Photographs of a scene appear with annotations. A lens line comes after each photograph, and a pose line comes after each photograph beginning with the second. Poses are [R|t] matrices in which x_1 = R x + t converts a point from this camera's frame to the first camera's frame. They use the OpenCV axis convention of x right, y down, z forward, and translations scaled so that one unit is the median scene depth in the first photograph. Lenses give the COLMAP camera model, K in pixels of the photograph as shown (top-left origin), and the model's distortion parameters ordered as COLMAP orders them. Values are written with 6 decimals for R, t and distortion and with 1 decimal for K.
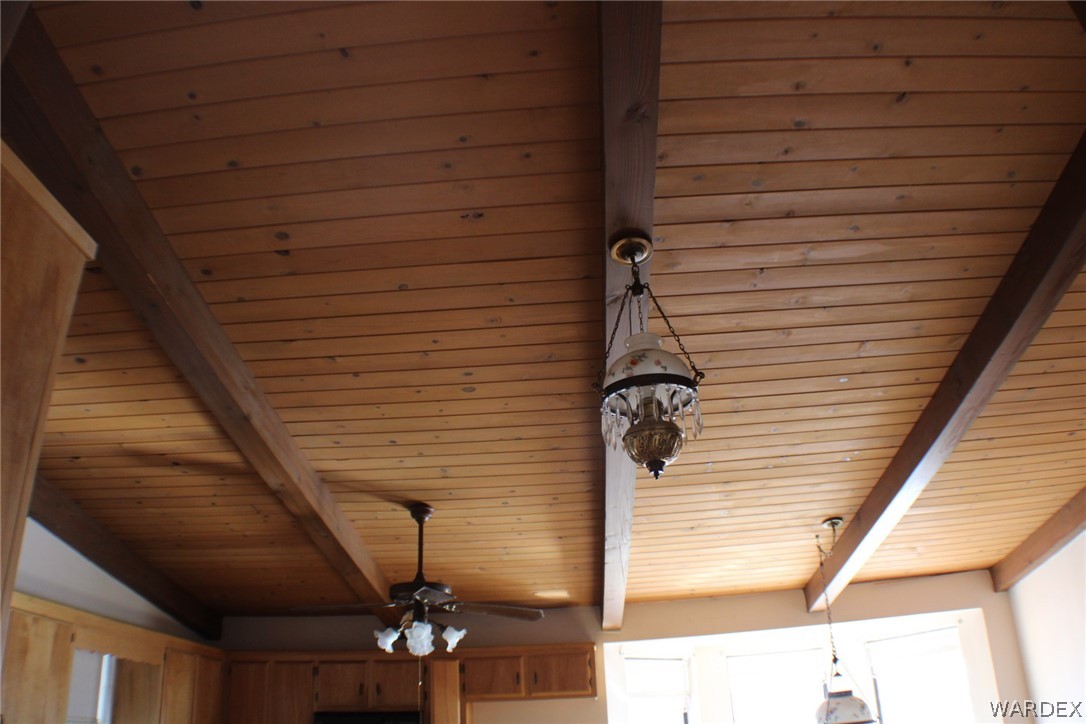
lens RADIAL K [[802.5, 0, 543.0], [0, 802.5, 362.0], [0, 0, 1]] dist [-0.214055, 0.066493]
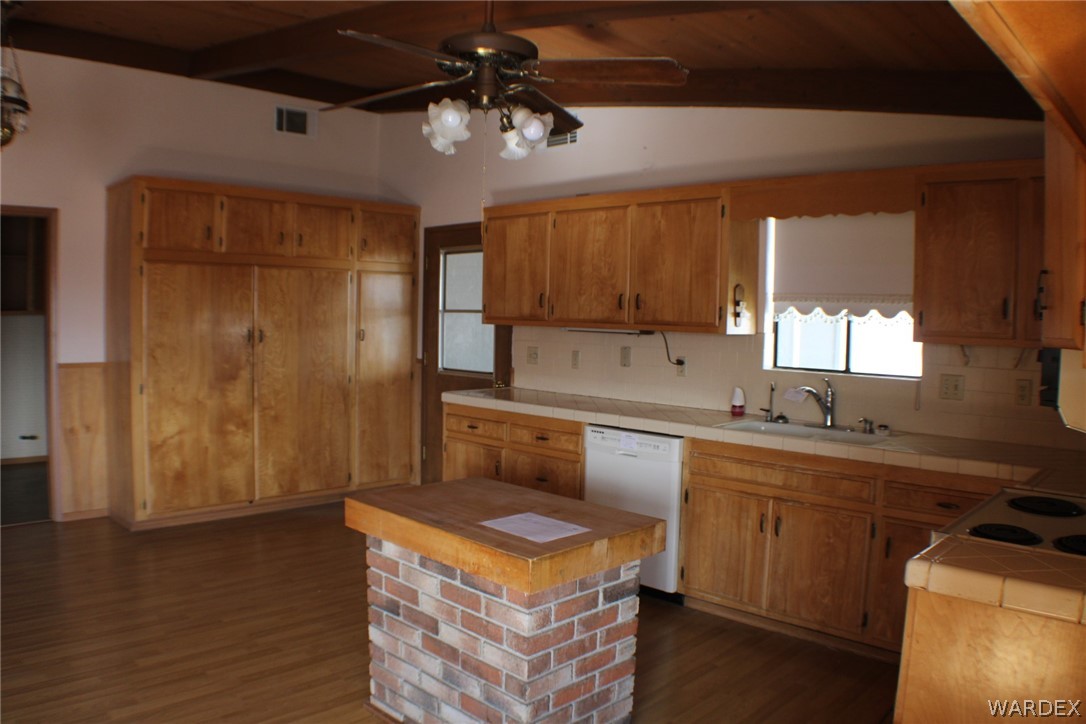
lens RADIAL K [[802.5, 0, 543.0], [0, 802.5, 362.0], [0, 0, 1]] dist [-0.214055, 0.066493]
pose [[-0.655478, 0.073160, -0.751662, 0.223483], [0.331870, 0.921952, -0.199669, 0.499241], [0.678389, -0.380333, -0.628599, 1.015703]]
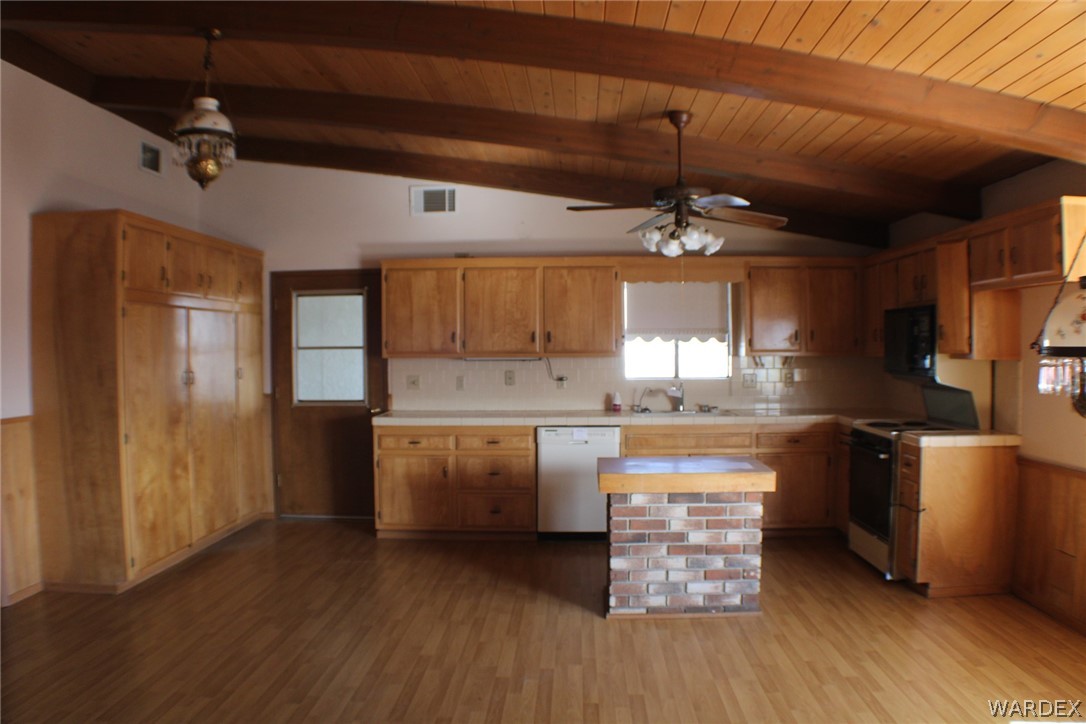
lens RADIAL K [[802.5, 0, 543.0], [0, 802.5, 362.0], [0, 0, 1]] dist [-0.214055, 0.066493]
pose [[0.014241, 0.064148, -0.997839, 0.693519], [0.437393, 0.896997, 0.063908, 0.264540], [0.899158, -0.437357, -0.015284, 0.581825]]
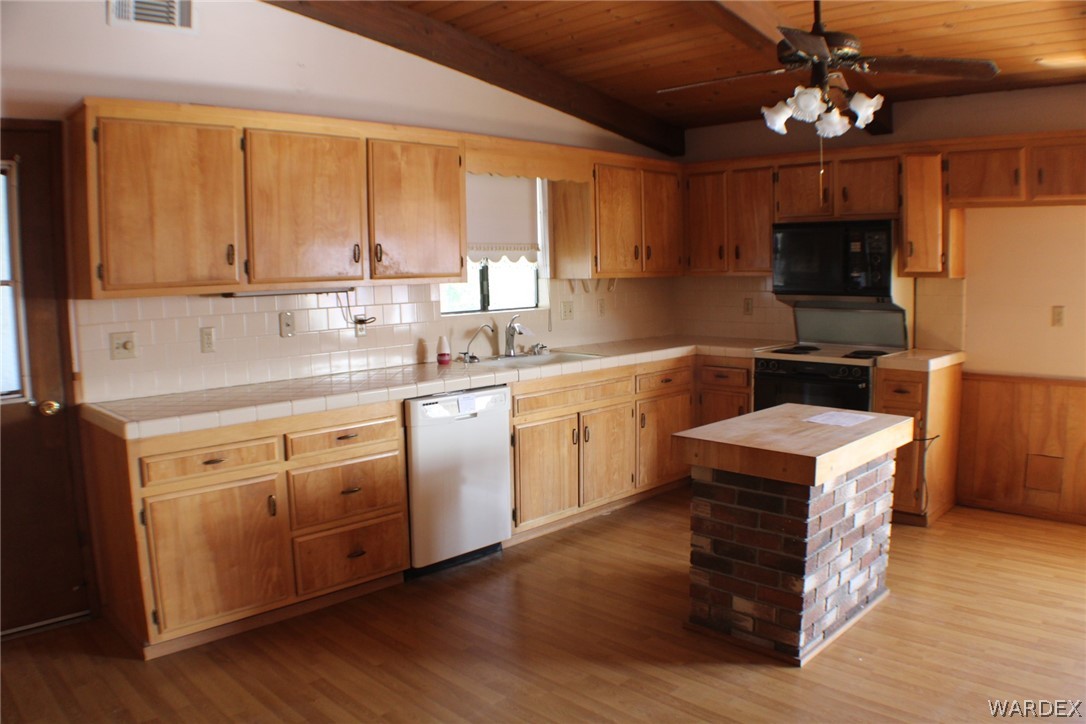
lens RADIAL K [[802.5, 0, 543.0], [0, 802.5, 362.0], [0, 0, 1]] dist [-0.214055, 0.066493]
pose [[0.742772, 0.106129, -0.661080, 0.117599], [0.276833, 0.850330, 0.447552, 0.118296], [0.609634, -0.515438, 0.602221, 0.204658]]
